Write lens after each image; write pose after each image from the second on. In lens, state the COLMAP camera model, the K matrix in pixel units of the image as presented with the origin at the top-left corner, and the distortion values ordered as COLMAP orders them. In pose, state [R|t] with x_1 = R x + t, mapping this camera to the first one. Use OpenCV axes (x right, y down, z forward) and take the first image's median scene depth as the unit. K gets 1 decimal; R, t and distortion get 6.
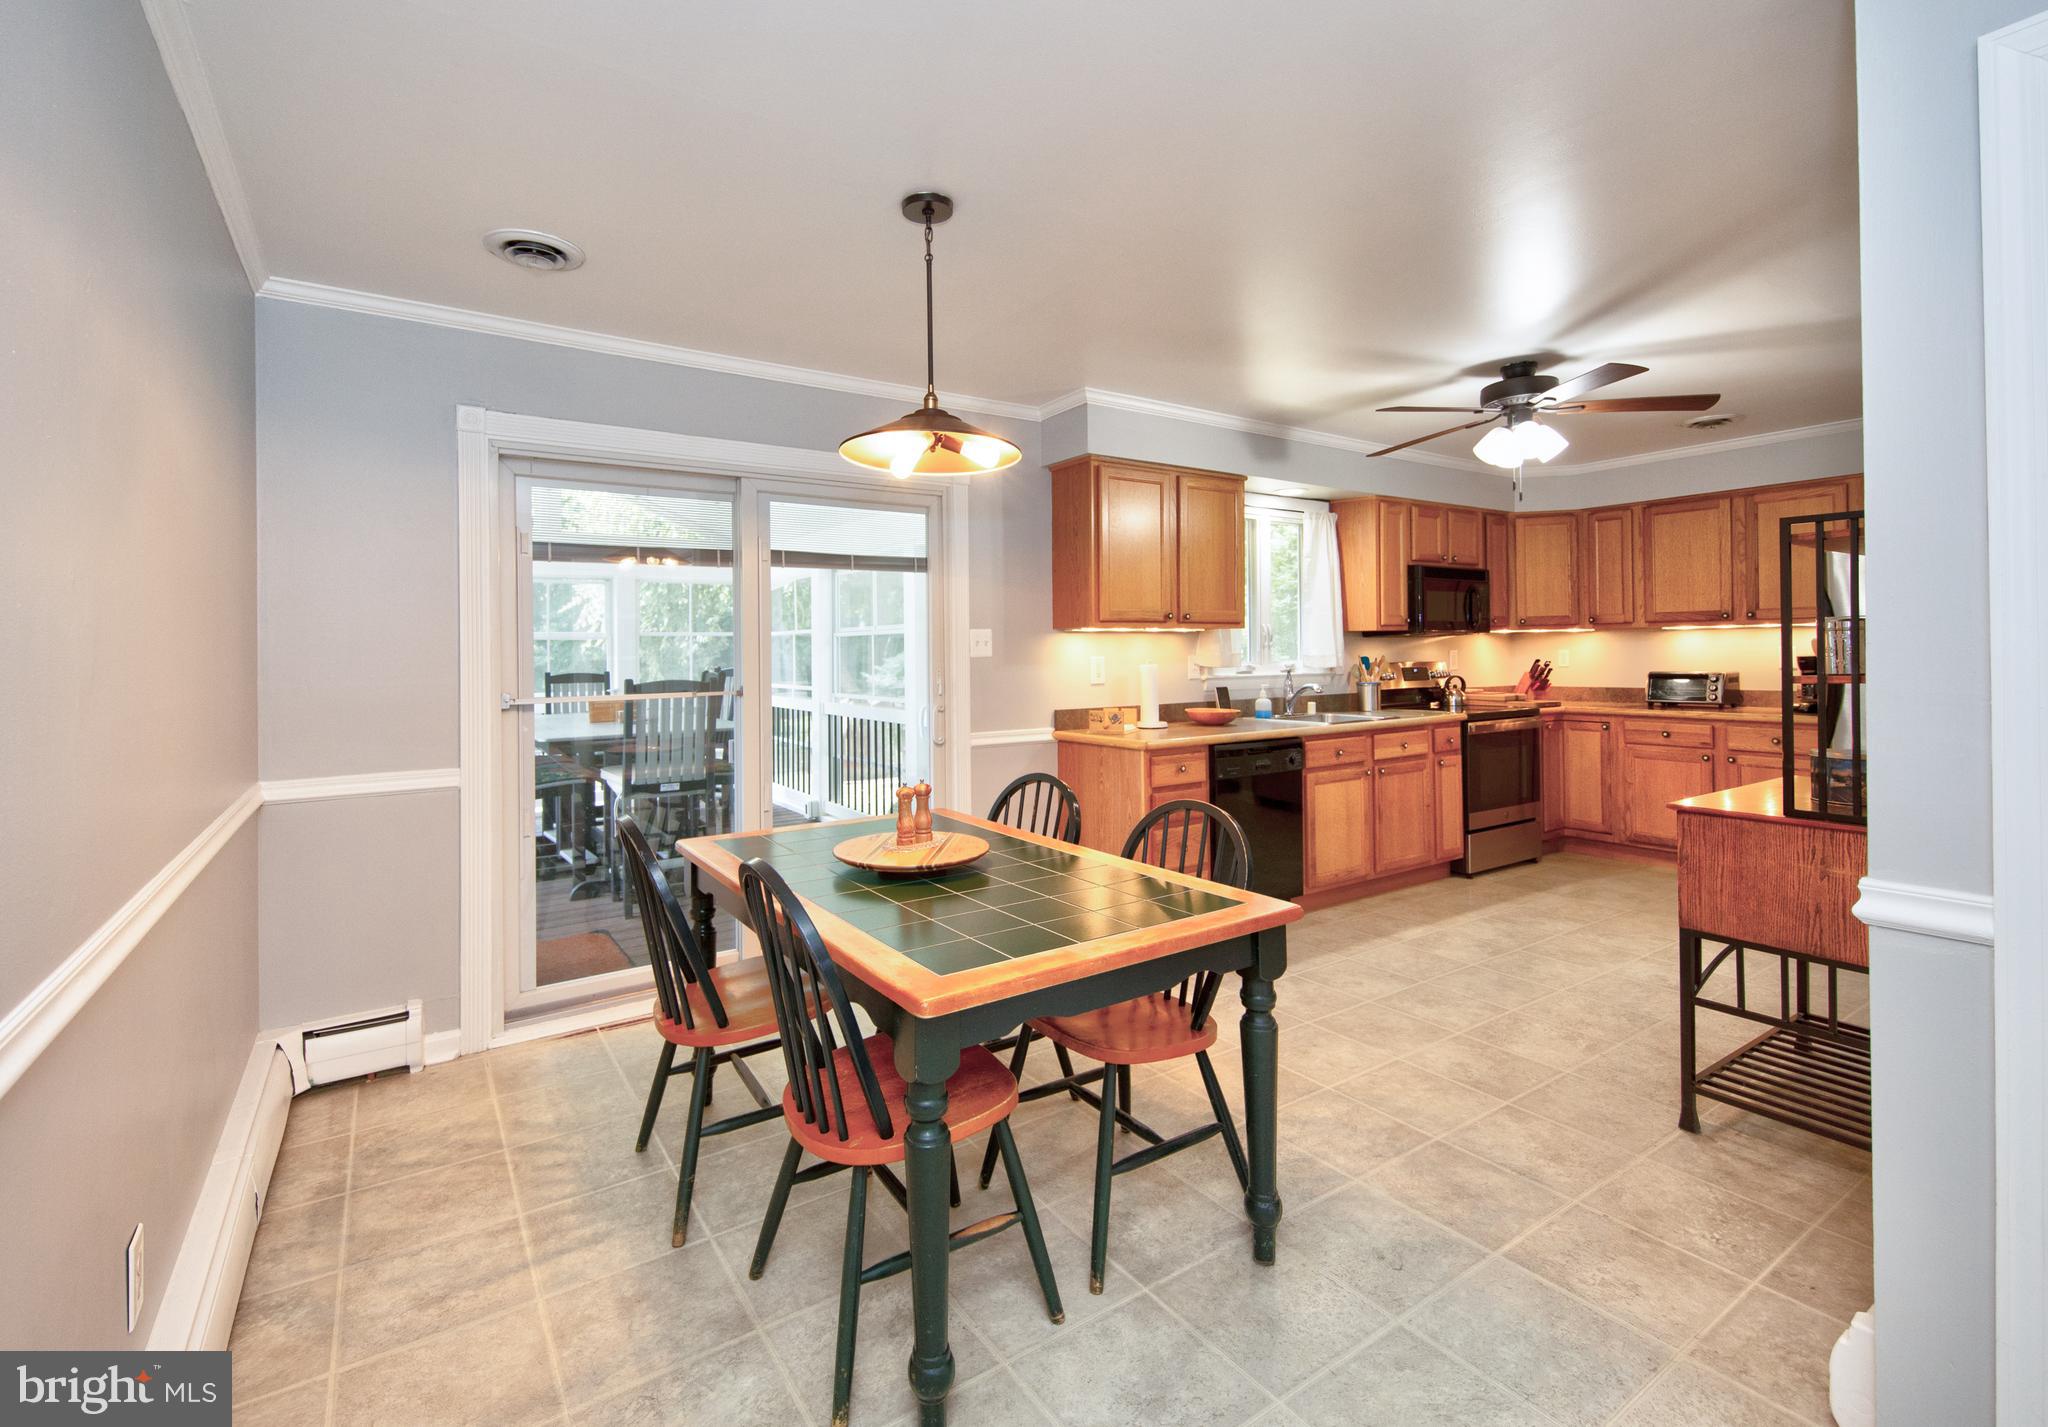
lens RADIAL K [[927.8, 0, 1024.1], [0, 927.8, 642.3], [0, 0, 1]] dist [-0.001164, 0.000073]
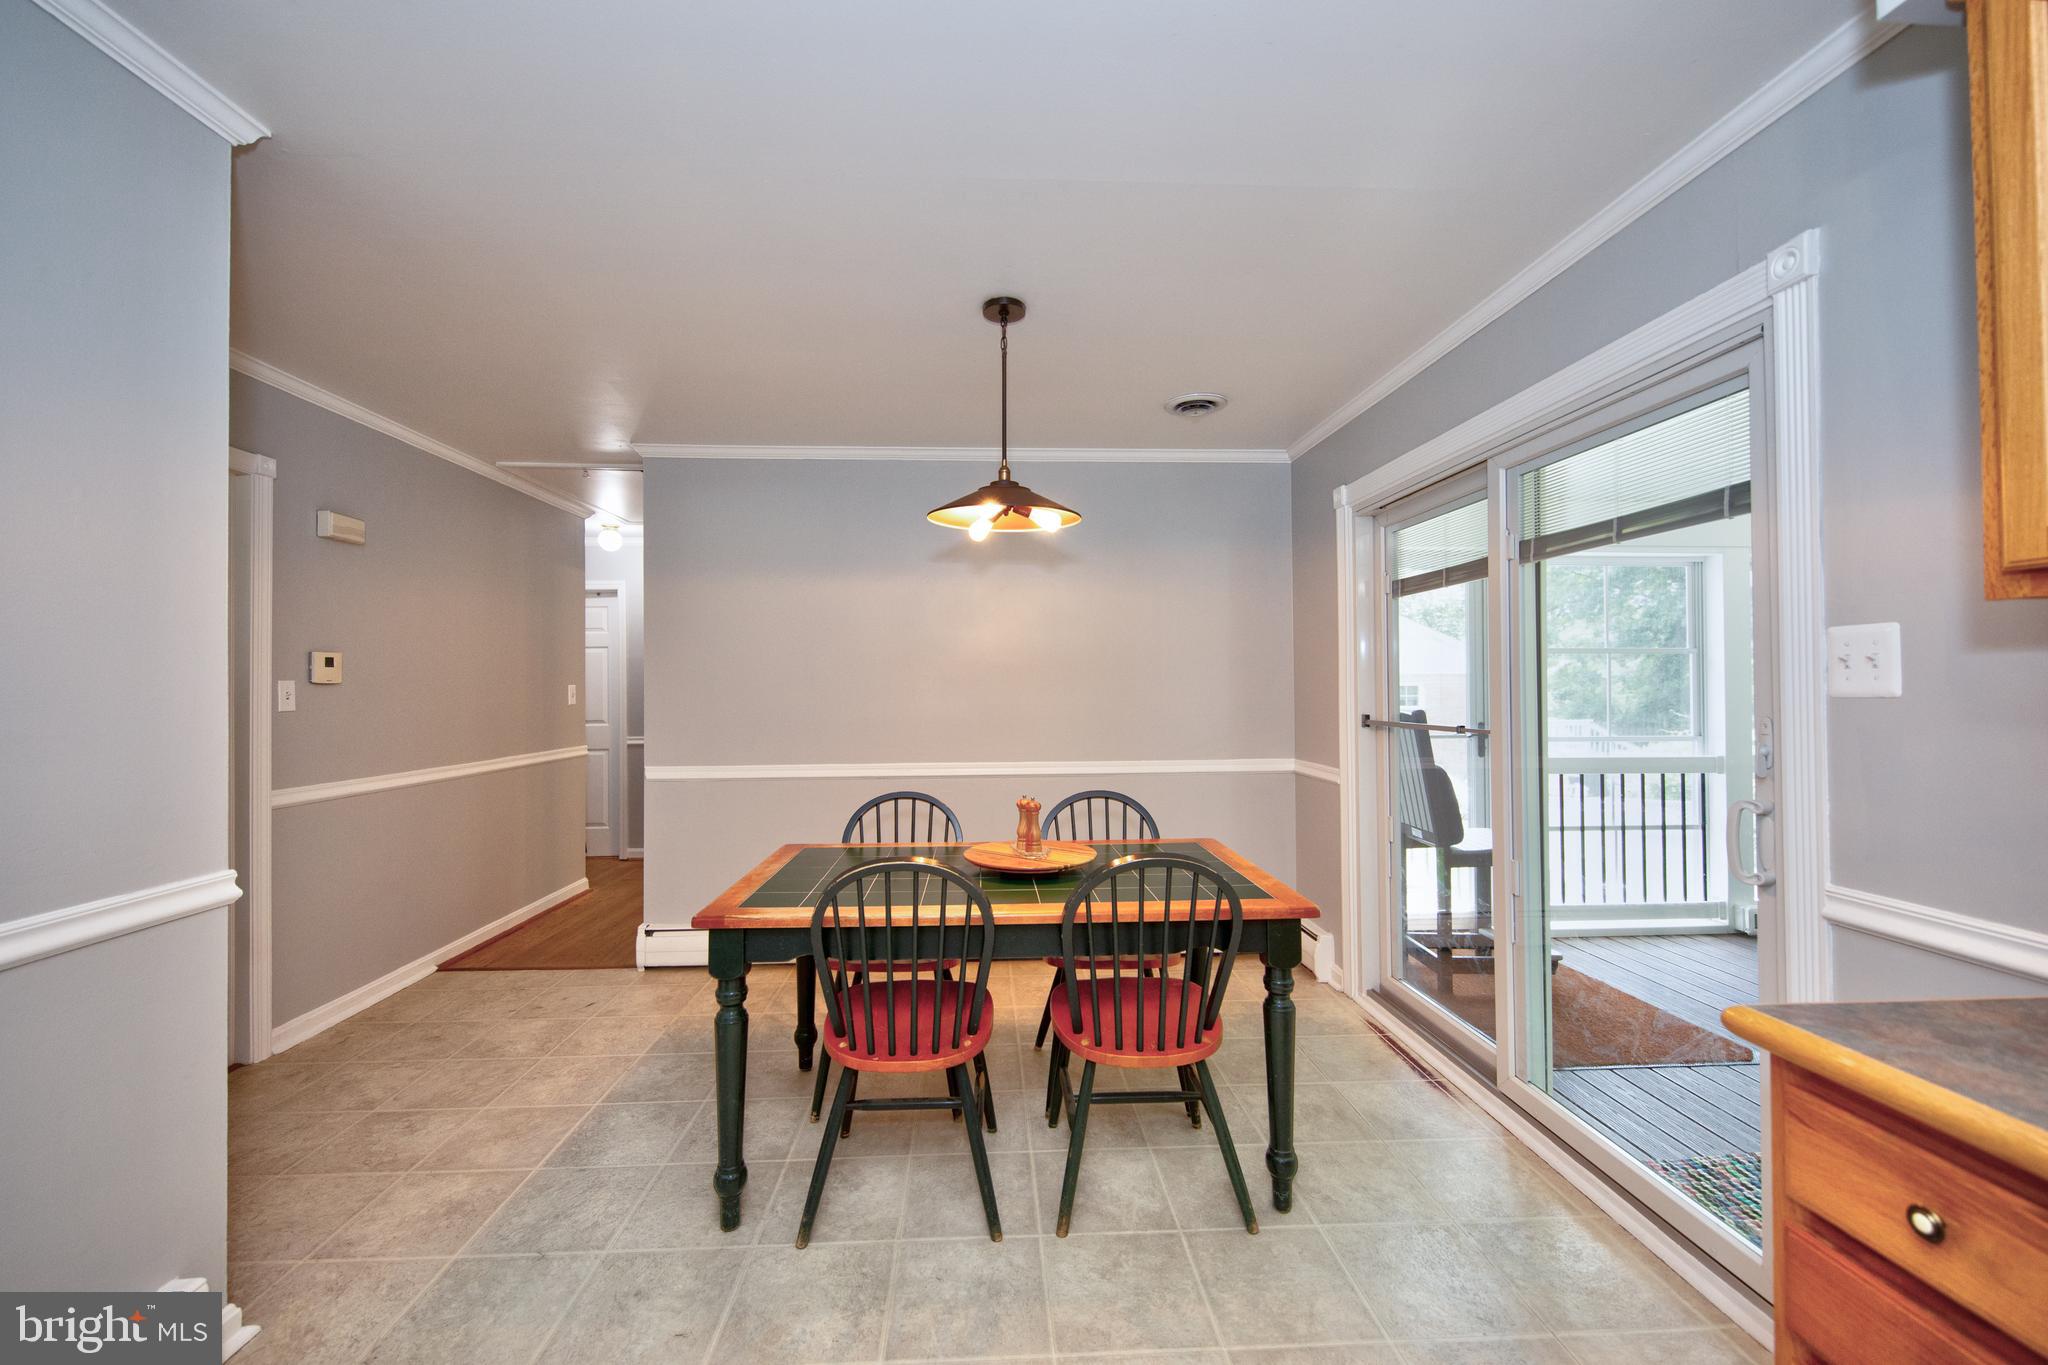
lens RADIAL K [[834.7, 0, 1024.0], [0, 834.7, 682.5], [0, 0, 1]] dist [0.022878, 0.000015]
pose [[-0.509620, 0.003868, -0.860391, 0.426277], [0.012721, 0.999914, -0.003039, 0.006781], [0.860305, -0.012494, -0.509626, 0.853430]]
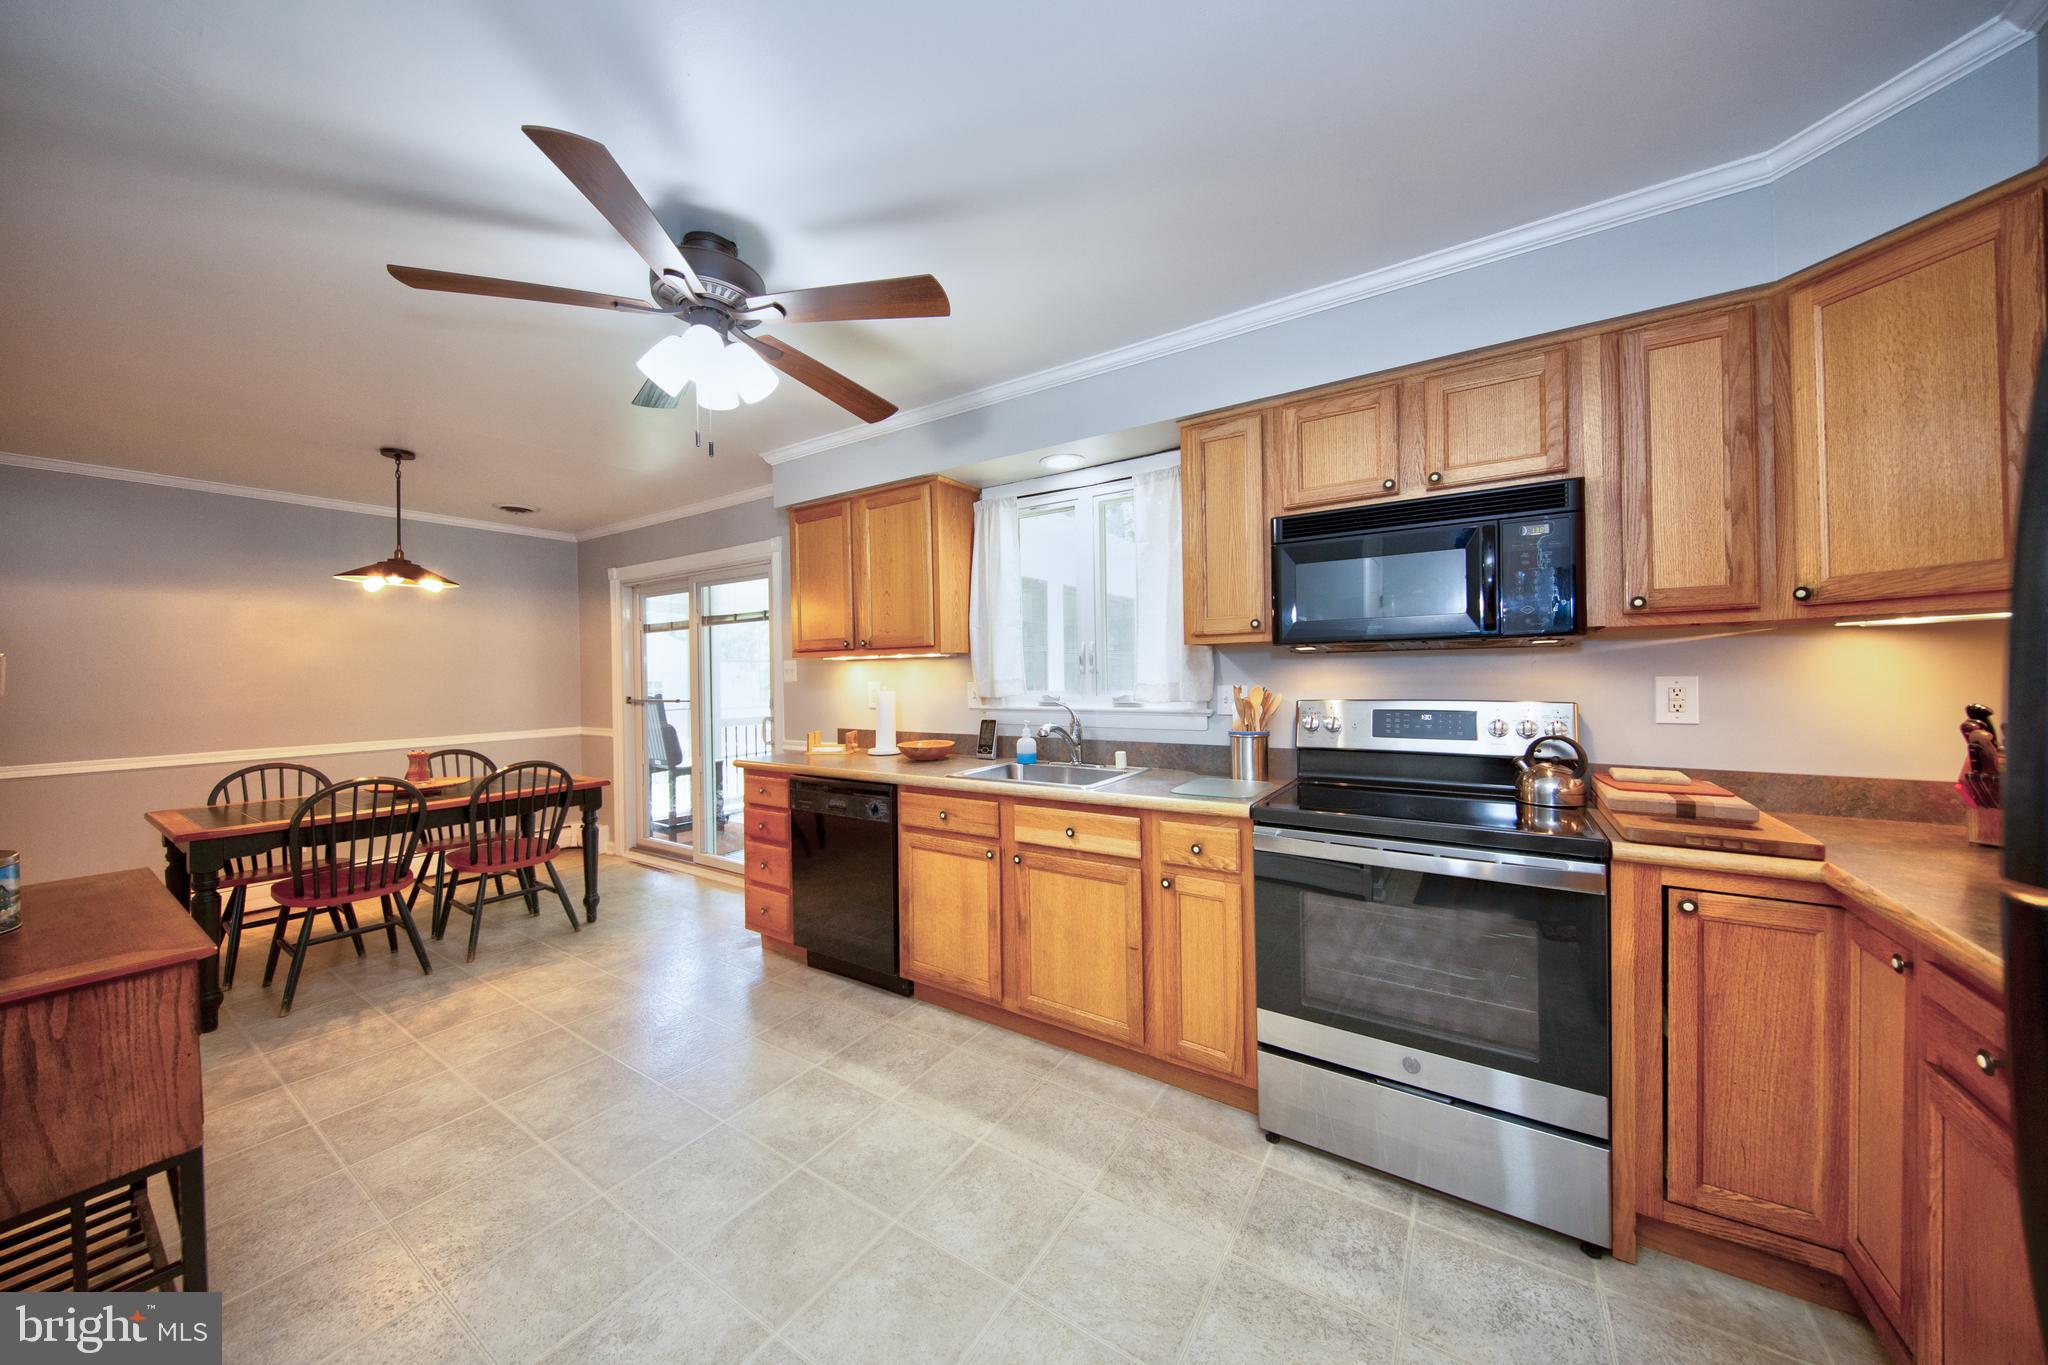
lens RADIAL K [[719.5, 0, 1033.0], [0, 719.5, 671.9], [0, 0, 1]] dist [-0.008973, -0.000212]
pose [[0.367864, -0.000797, -0.929879, 0.974795], [0.016953, 0.999839, 0.005850, 0.001147], [0.929725, -0.017917, 0.367819, 0.920204]]
